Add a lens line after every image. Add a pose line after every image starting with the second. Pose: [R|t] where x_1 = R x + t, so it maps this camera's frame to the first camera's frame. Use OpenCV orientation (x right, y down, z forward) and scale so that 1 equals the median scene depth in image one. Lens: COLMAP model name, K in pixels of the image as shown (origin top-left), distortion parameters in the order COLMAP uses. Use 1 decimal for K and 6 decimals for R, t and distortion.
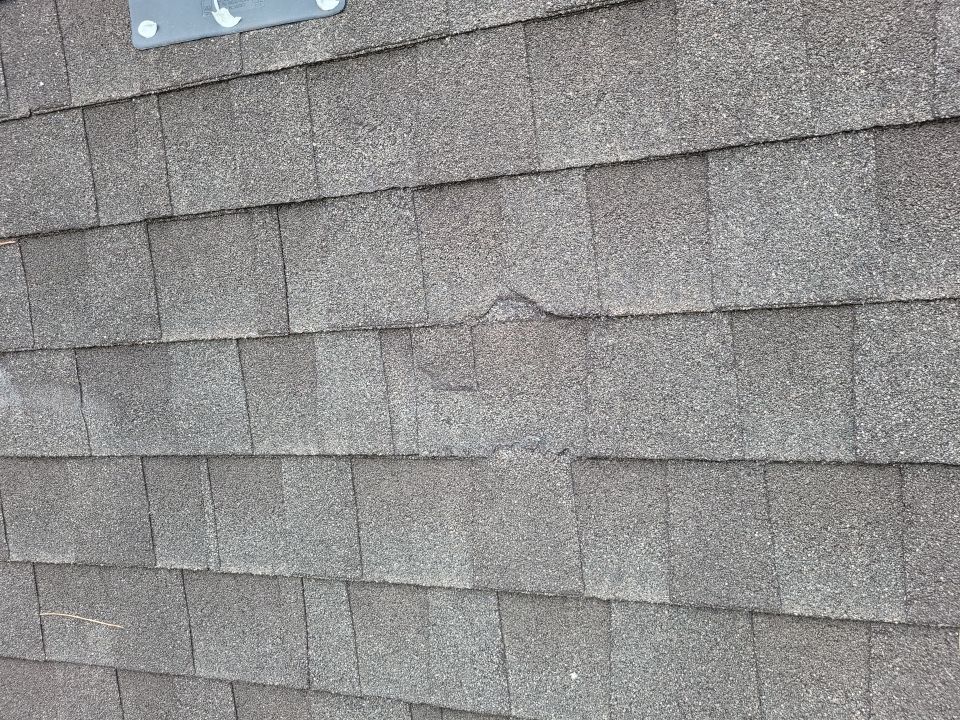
lens RADIAL K [[736.7, 0, 475.3], [0, 736.7, 354.9], [0, 0, 1]] dist [0.057403, -0.047437]
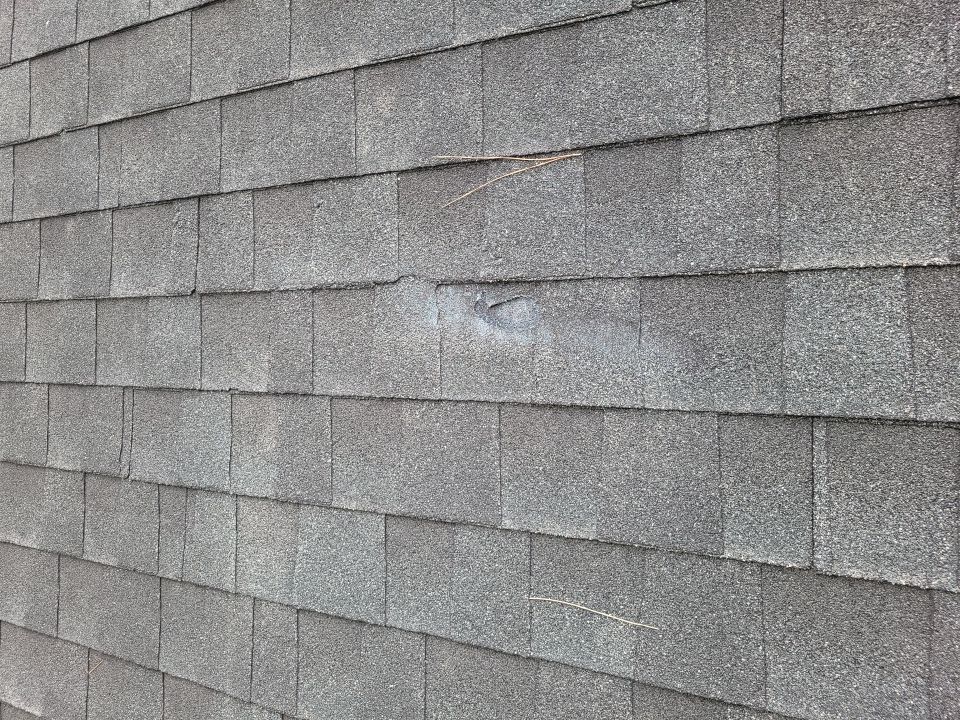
lens RADIAL K [[736.7, 0, 475.3], [0, 736.7, 354.9], [0, 0, 1]] dist [0.057403, -0.047437]
pose [[0.980420, 0.098515, -0.170502, -0.581289], [-0.116914, 0.987947, -0.101452, 0.187614], [0.158452, 0.119400, 0.980121, 0.165159]]
